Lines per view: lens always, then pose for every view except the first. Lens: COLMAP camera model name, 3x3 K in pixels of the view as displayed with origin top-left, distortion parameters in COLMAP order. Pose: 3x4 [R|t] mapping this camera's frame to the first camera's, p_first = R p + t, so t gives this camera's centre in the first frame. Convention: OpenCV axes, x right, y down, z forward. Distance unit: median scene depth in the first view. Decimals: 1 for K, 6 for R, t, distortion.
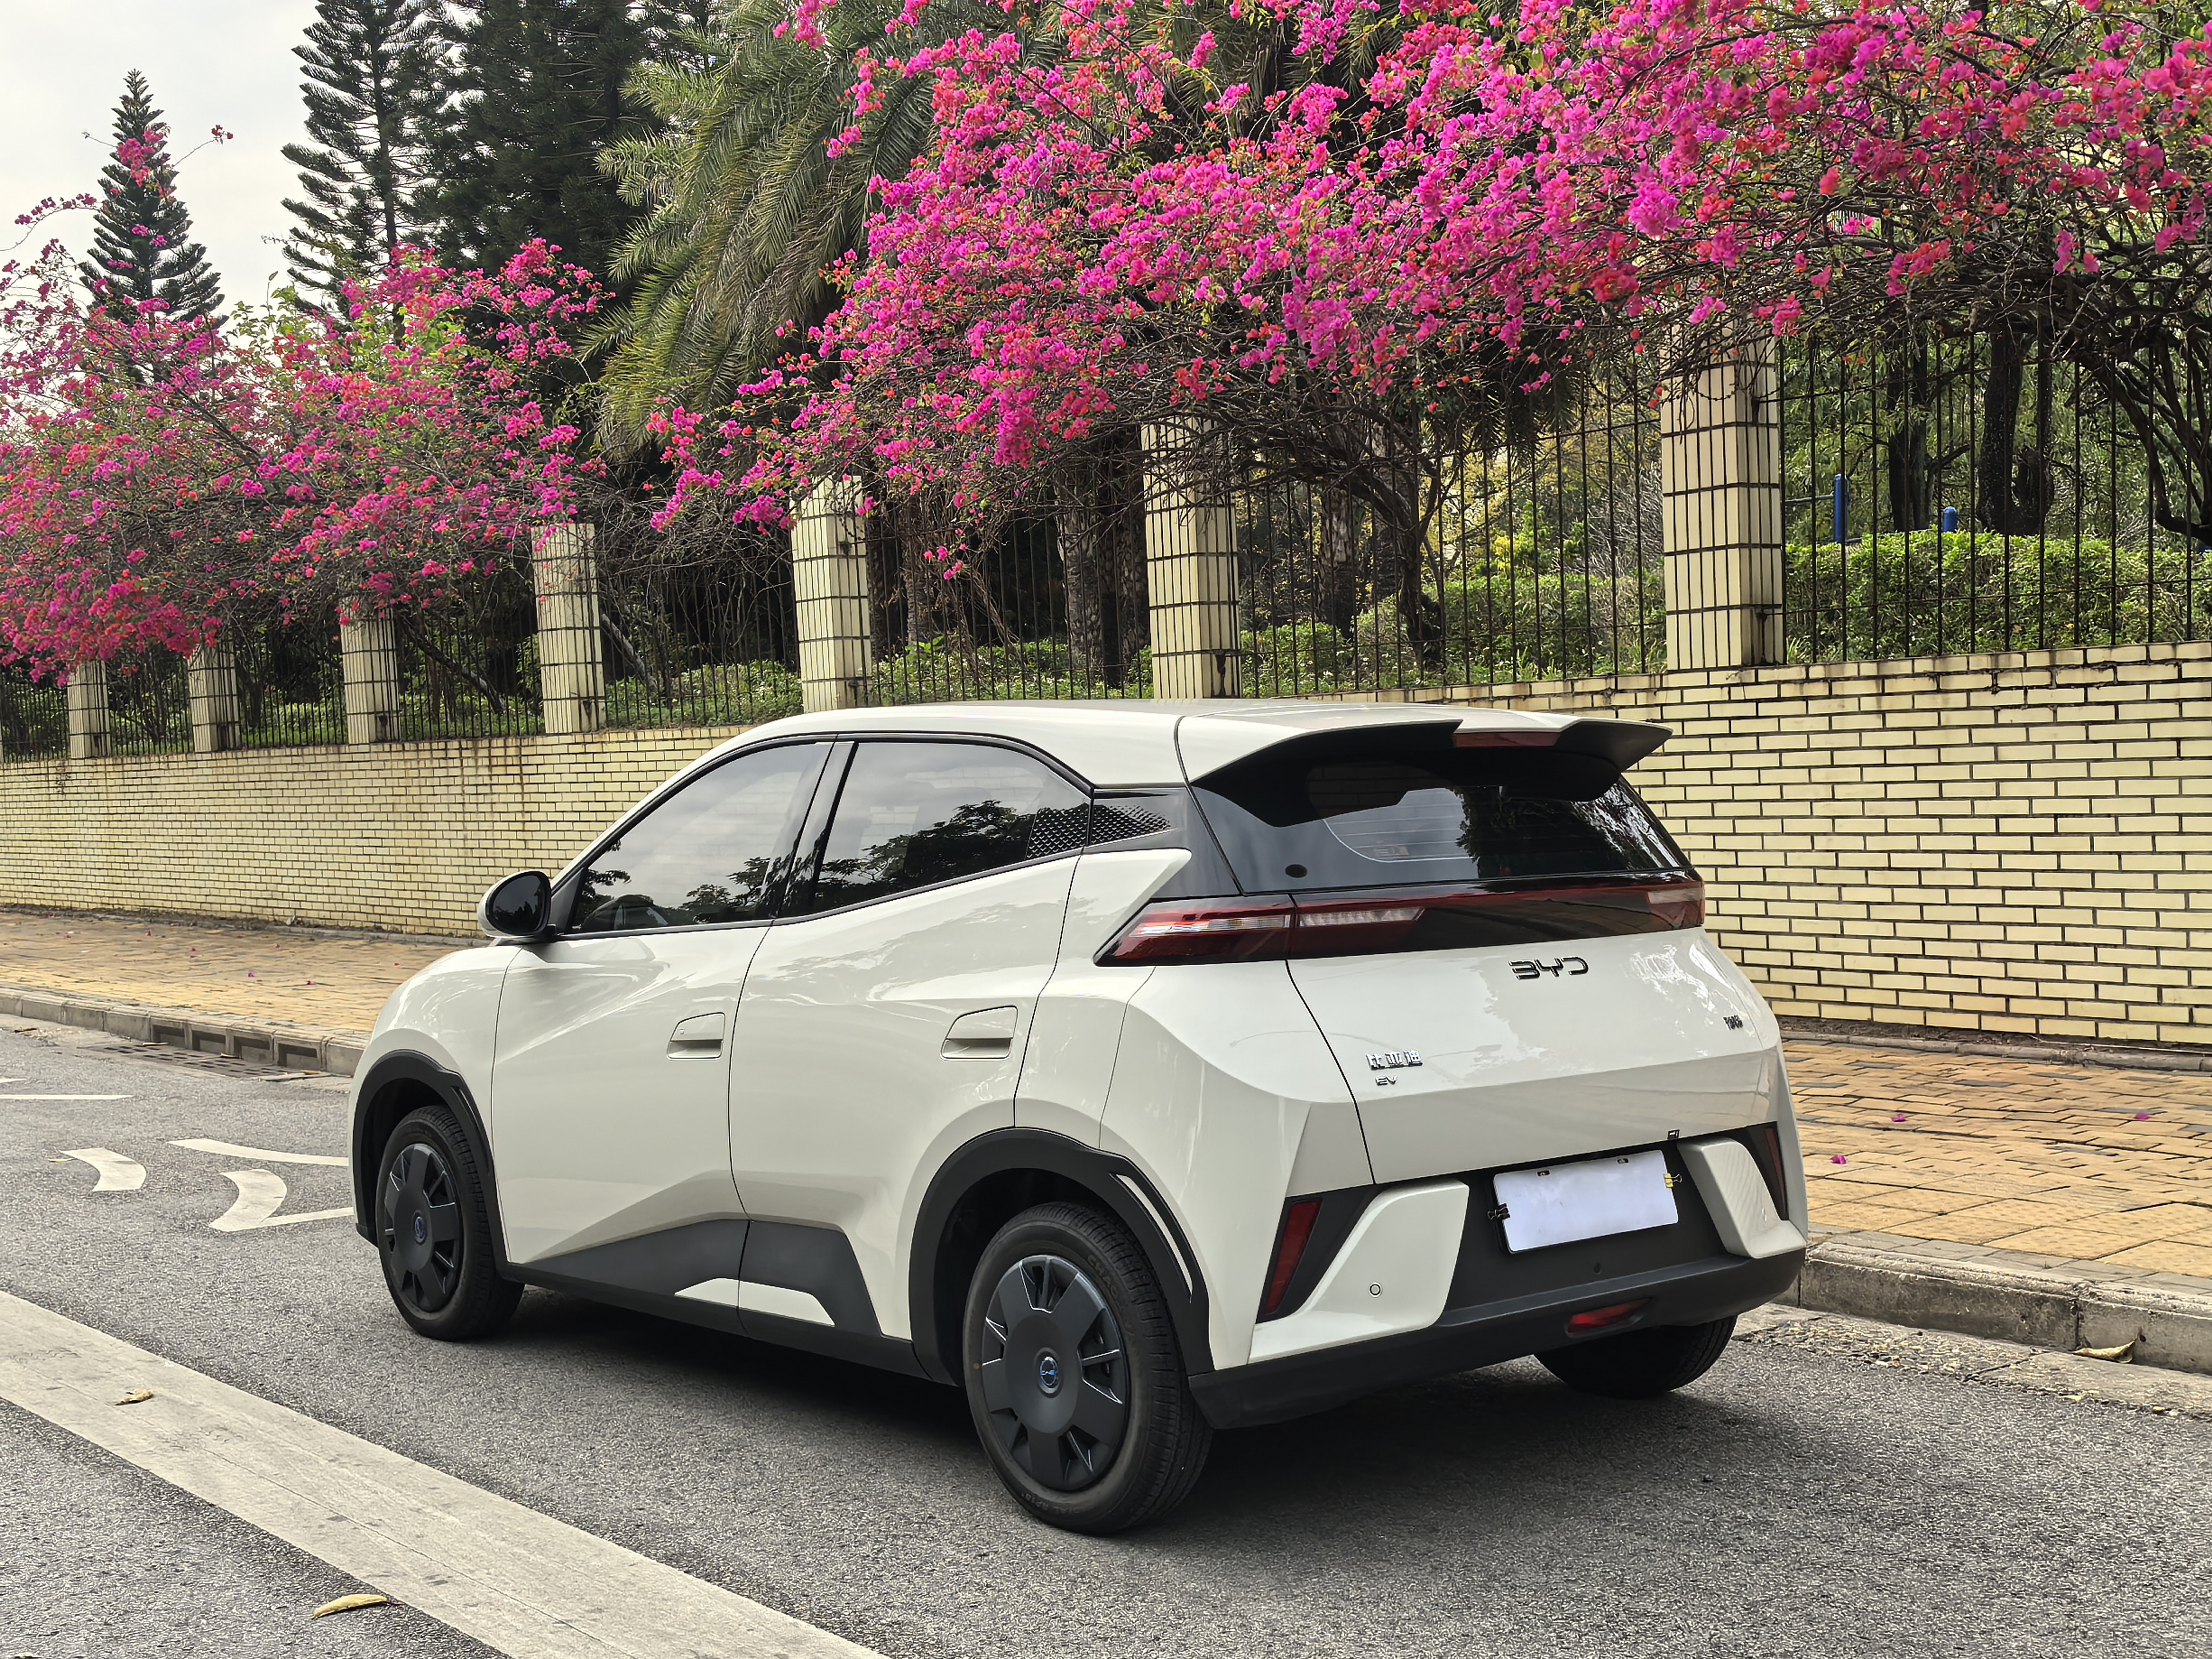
lens RADIAL K [[2748.0, 0, 1098.1], [0, 2748.0, 724.7], [0, 0, 1]] dist [0.059418, -0.018468]
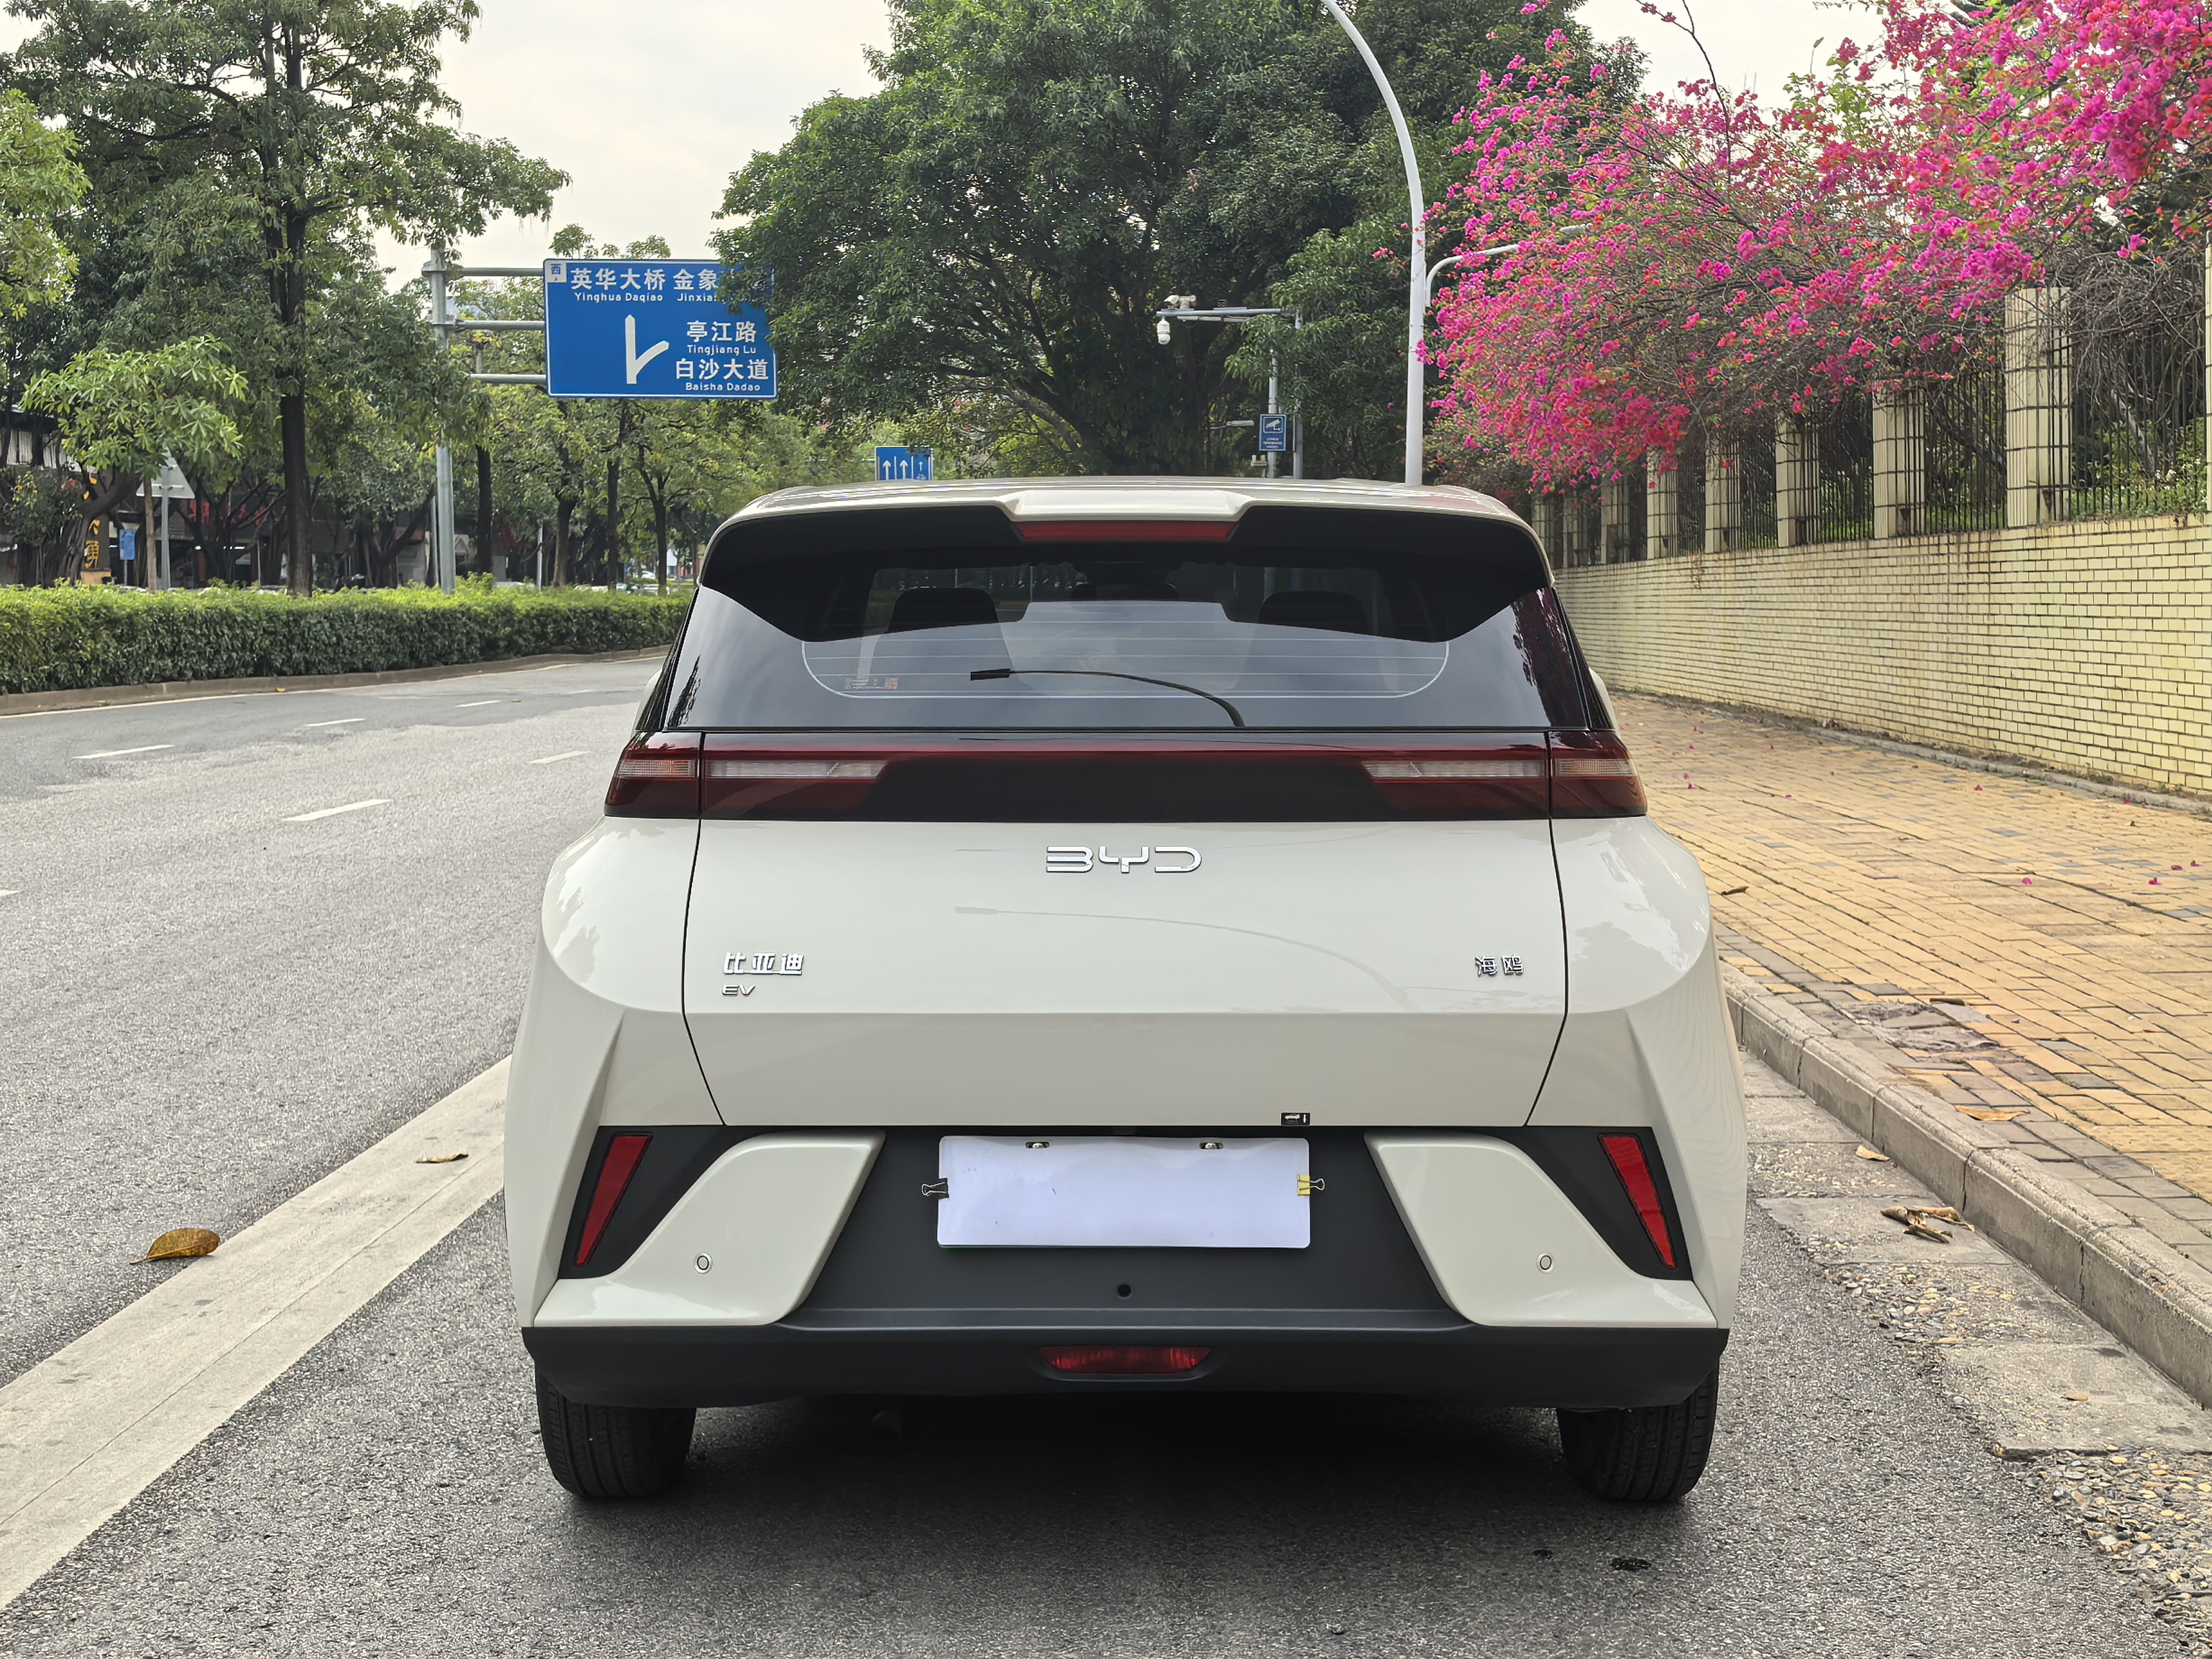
lens RADIAL K [[2748.0, 0, 1098.1], [0, 2748.0, 724.7], [0, 0, 1]] dist [0.059418, -0.018468]
pose [[0.764698, 0.045459, -0.642783, 0.497521], [0.002136, 0.997324, 0.073075, 0.002974], [0.644385, -0.057254, 0.762555, 0.381483]]
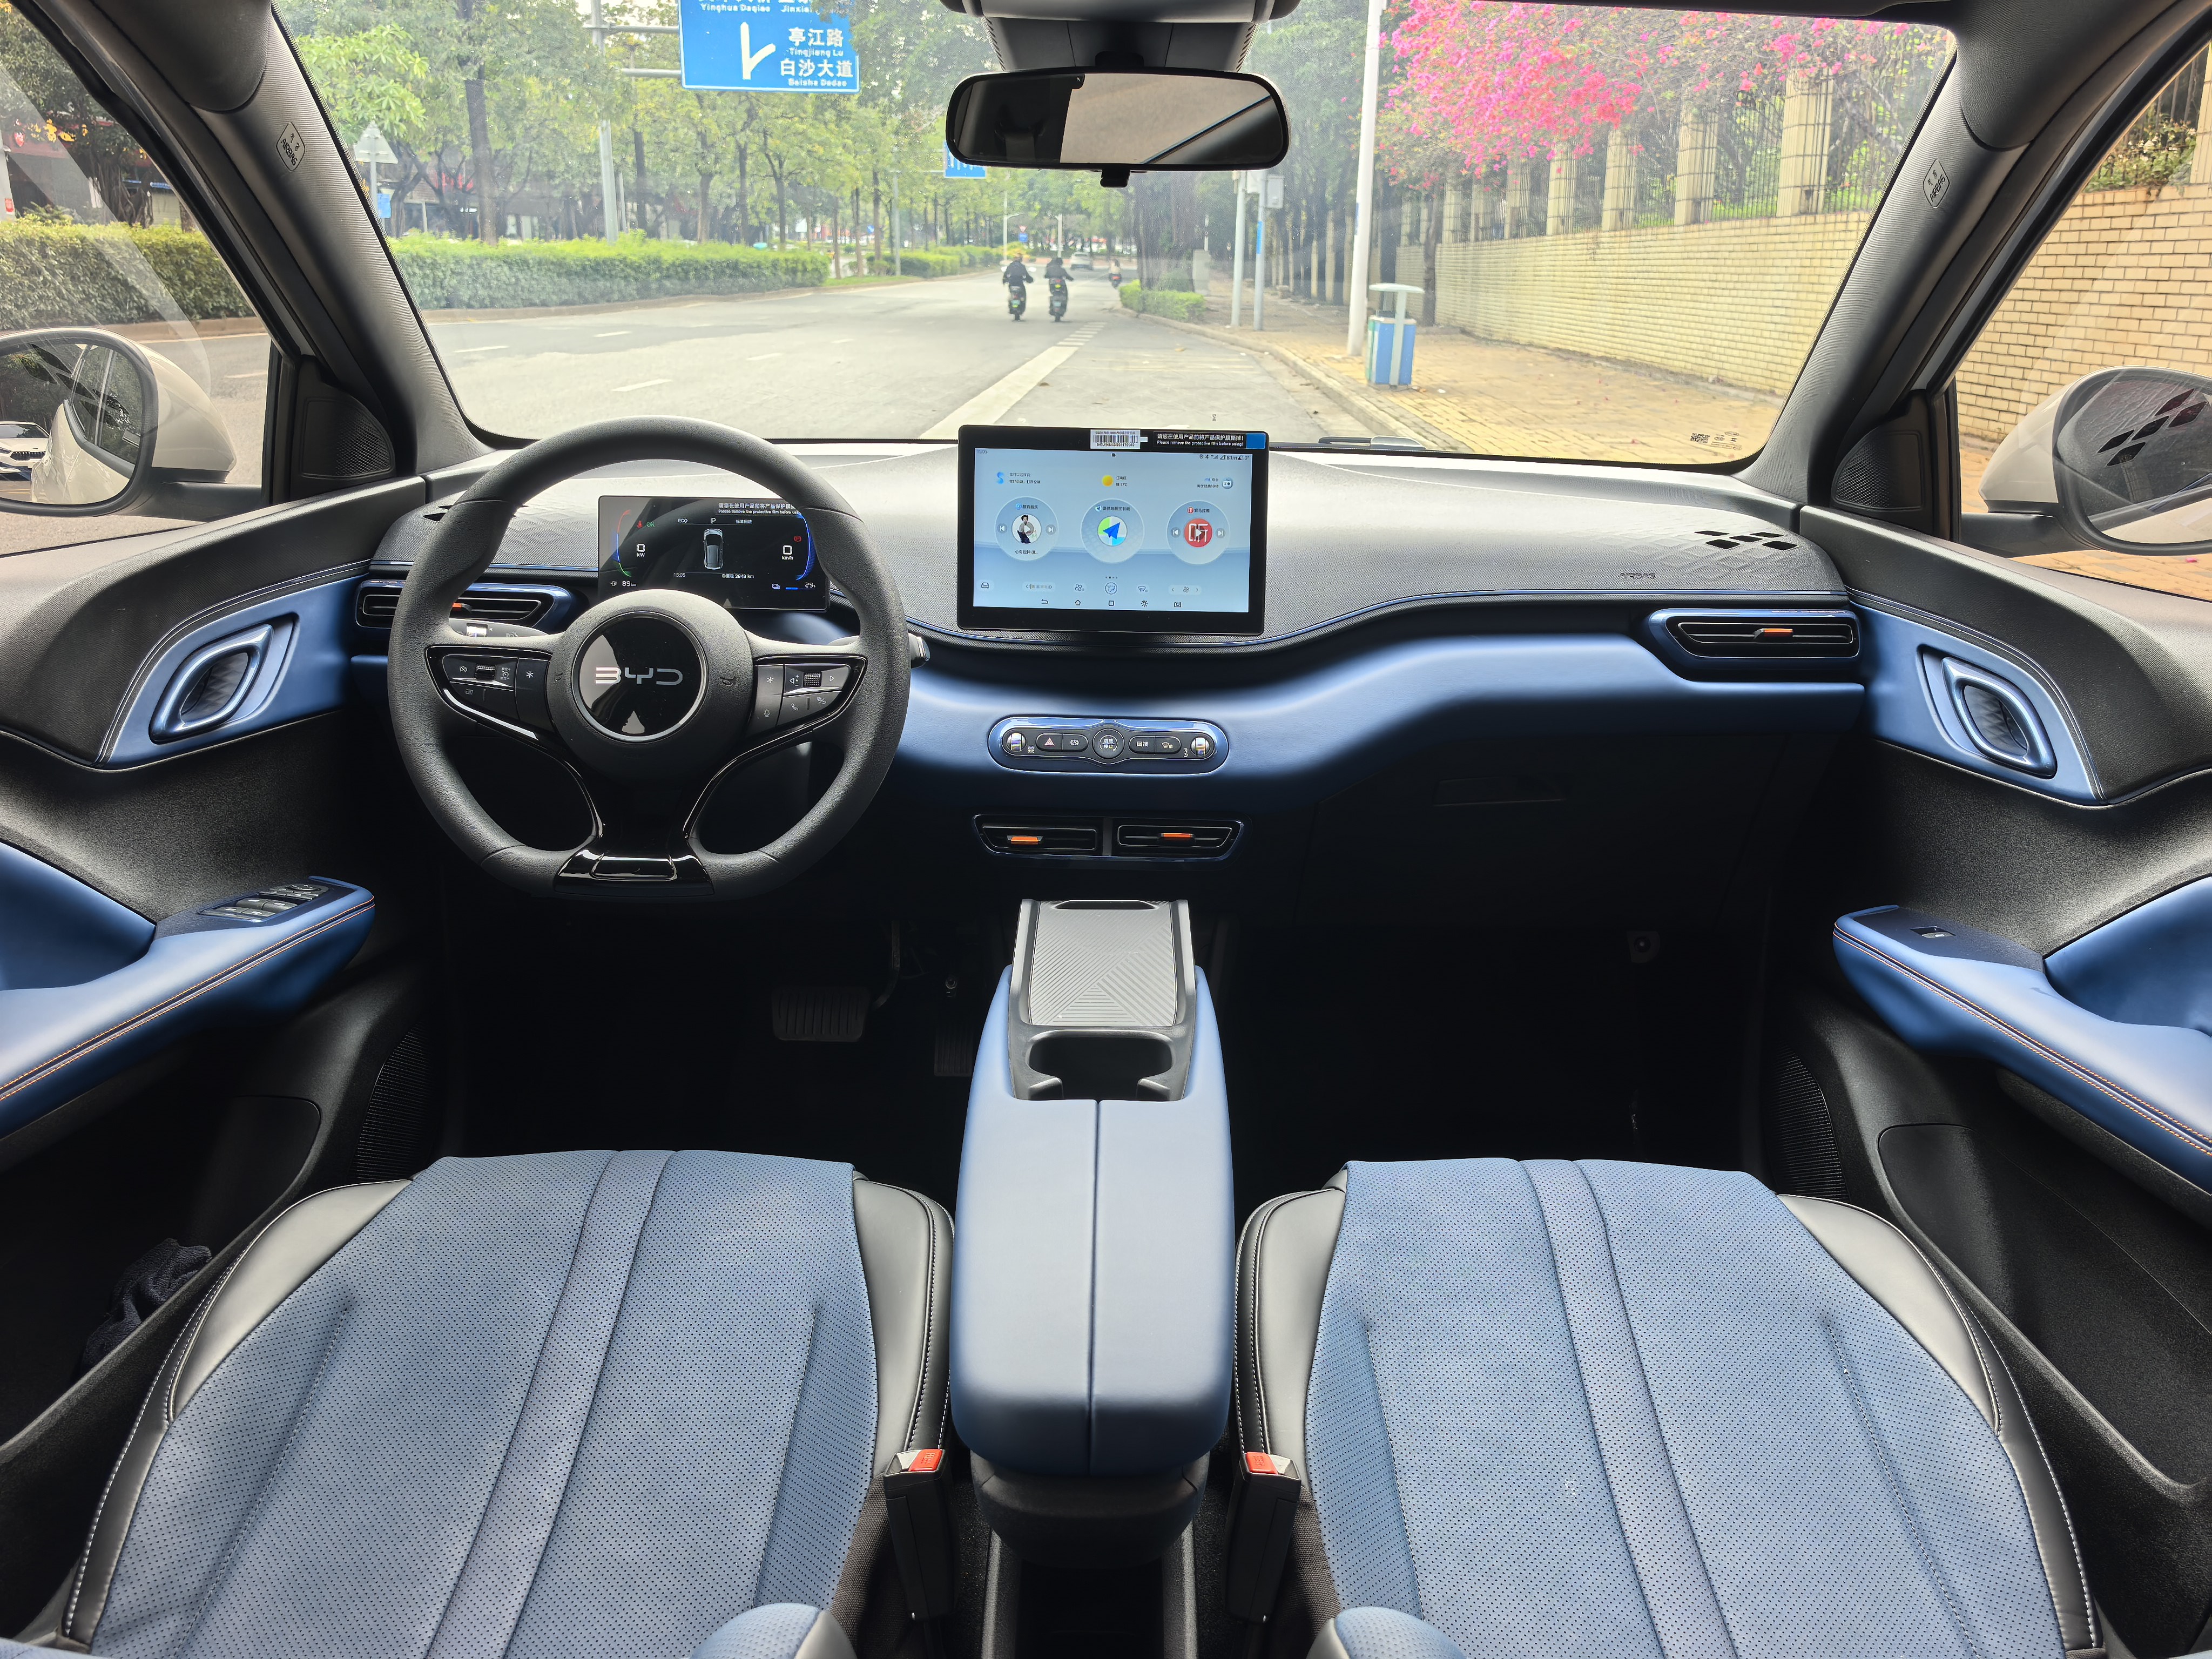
lens RADIAL K [[1837.9, 0, 1106.0], [0, 1837.9, 829.5], [0, 0, 1]] dist [-0.055512, 0.093131]
pose [[0.763649, 0.221635, -0.606397, 0.059054], [-0.019225, 0.946621, 0.321775, 0.034691], [0.645345, -0.234065, 0.727147, 0.917044]]
